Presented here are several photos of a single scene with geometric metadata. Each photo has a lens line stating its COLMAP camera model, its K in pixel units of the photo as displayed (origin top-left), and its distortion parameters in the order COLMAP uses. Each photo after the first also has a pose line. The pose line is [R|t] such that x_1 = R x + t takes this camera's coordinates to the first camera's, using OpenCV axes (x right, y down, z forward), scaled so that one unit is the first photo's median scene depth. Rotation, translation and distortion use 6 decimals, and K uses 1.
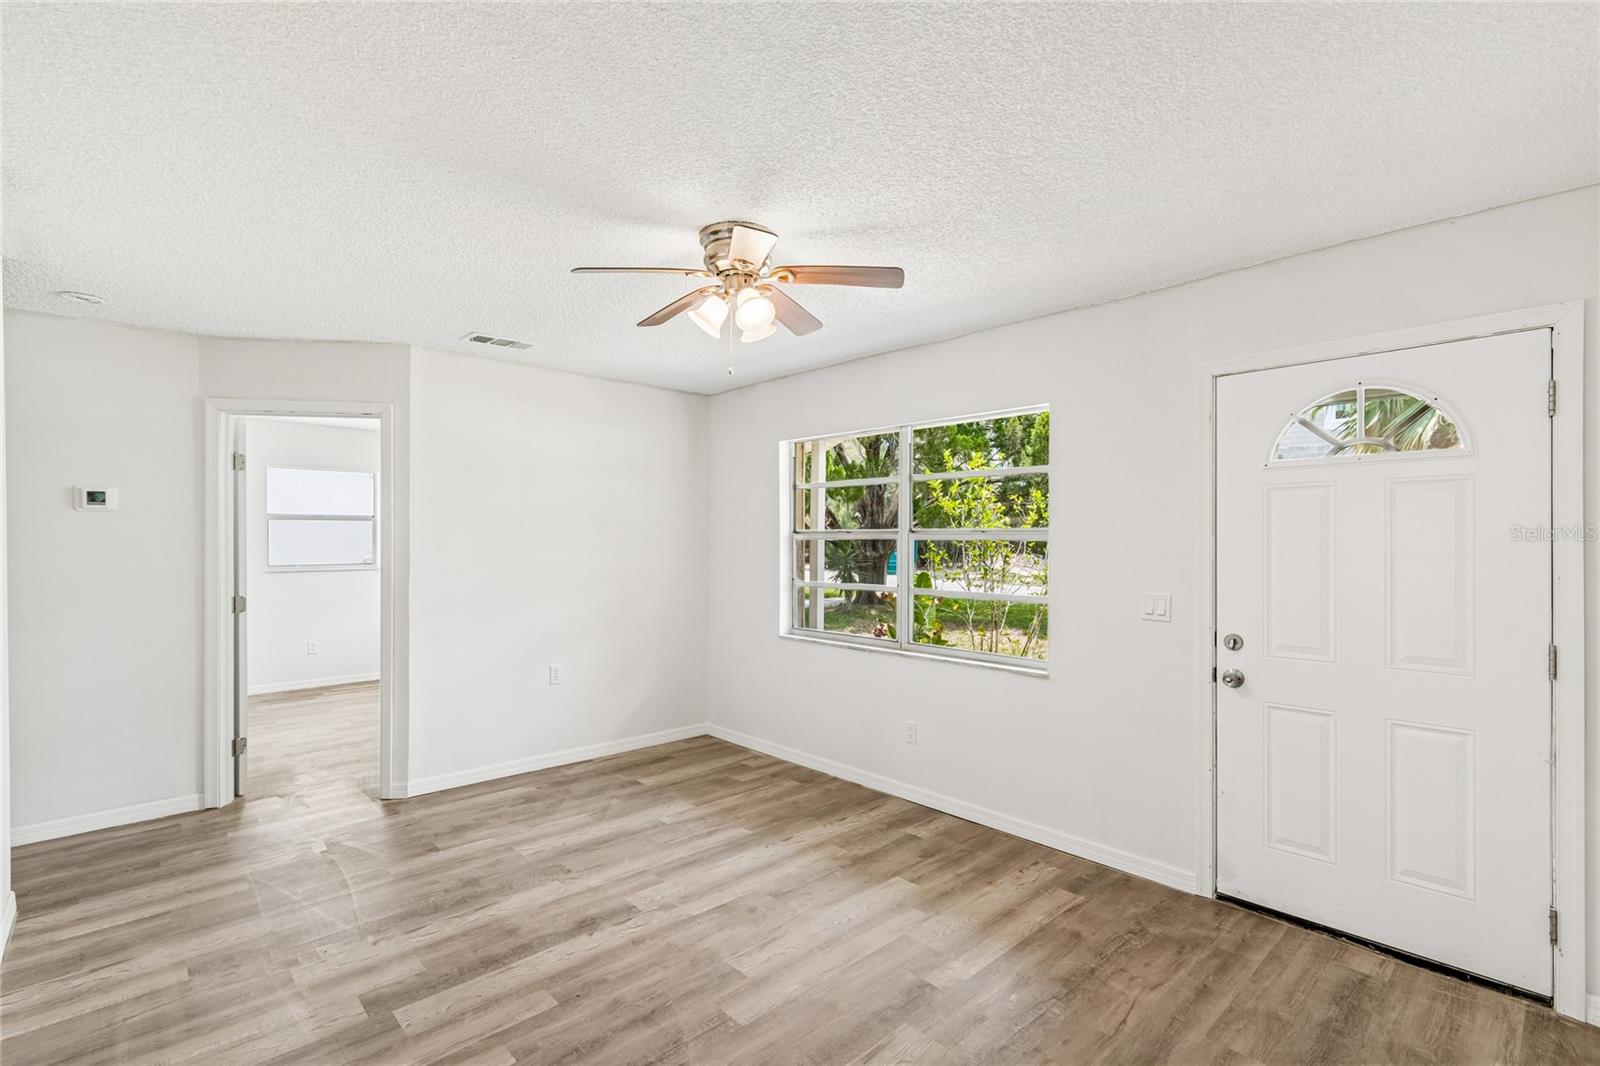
lens RADIAL K [[735.8, 0, 789.2], [0, 735.8, 532.4], [0, 0, 1]] dist [0.004307, 0.000520]
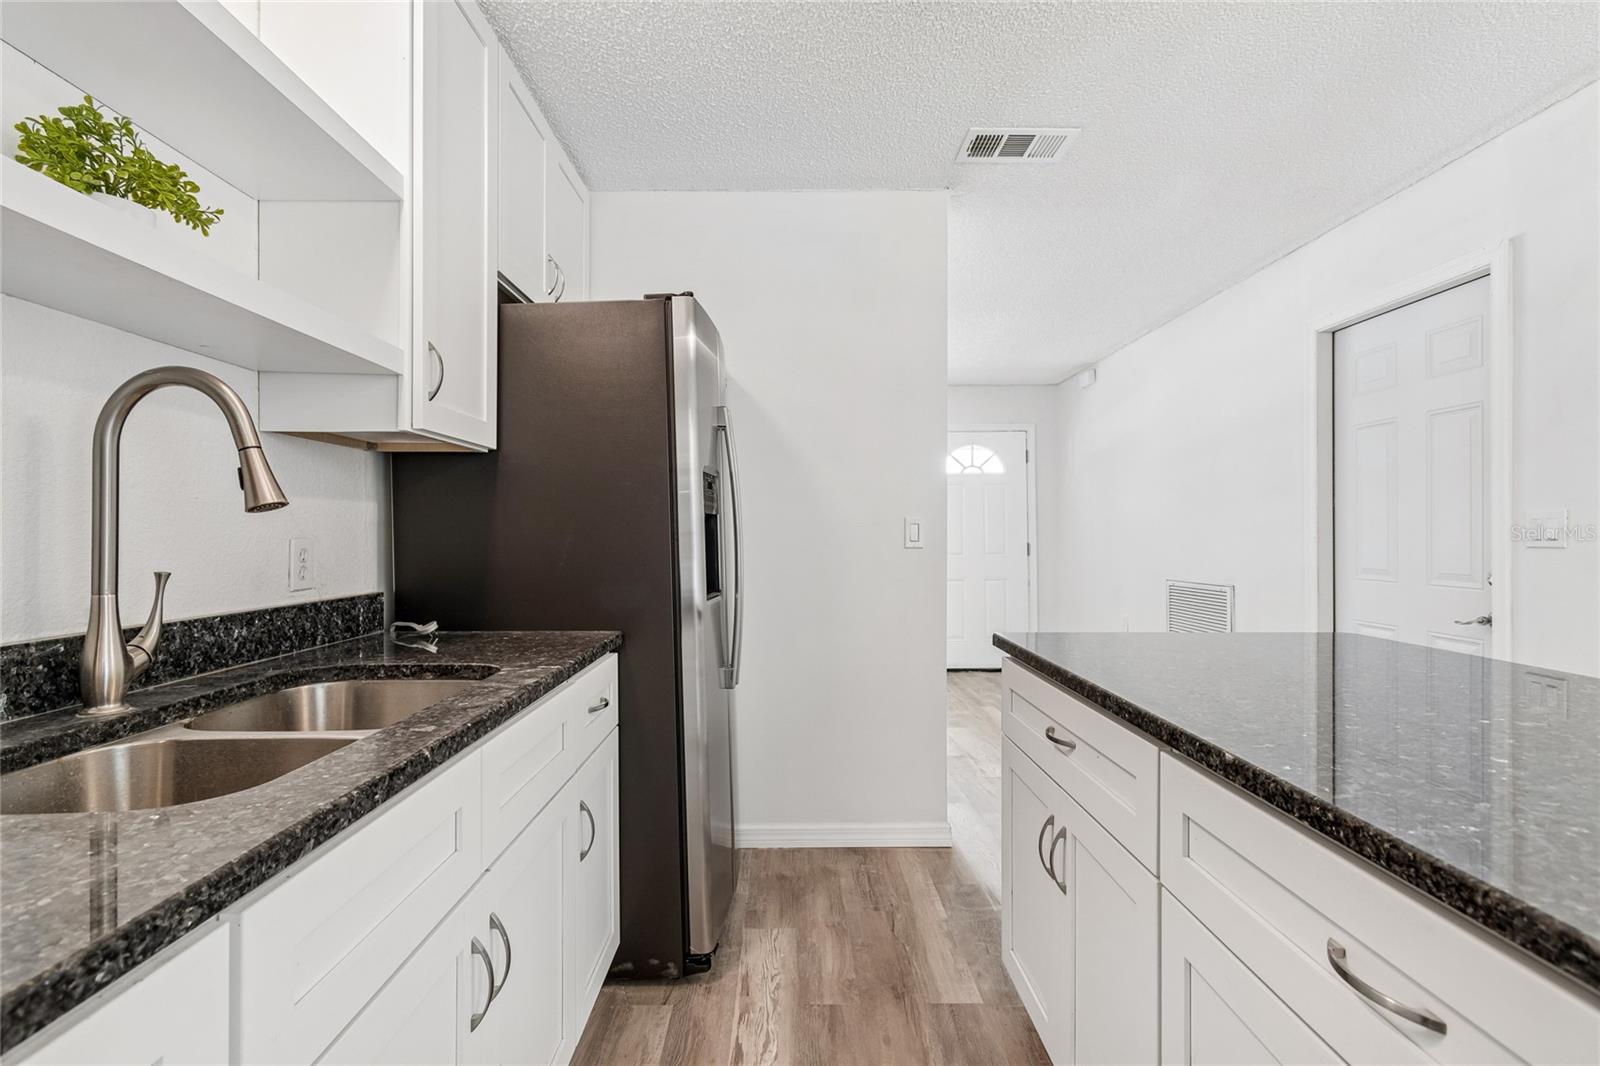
lens RADIAL K [[735.8, 0, 789.2], [0, 735.8, 532.4], [0, 0, 1]] dist [0.004307, 0.000520]
pose [[0.681445, -0.000012, 0.731869, -1.154690], [-0.000413, 1.000000, 0.000400, 0.077649], [-0.731869, -0.000575, 0.681445, -0.169425]]
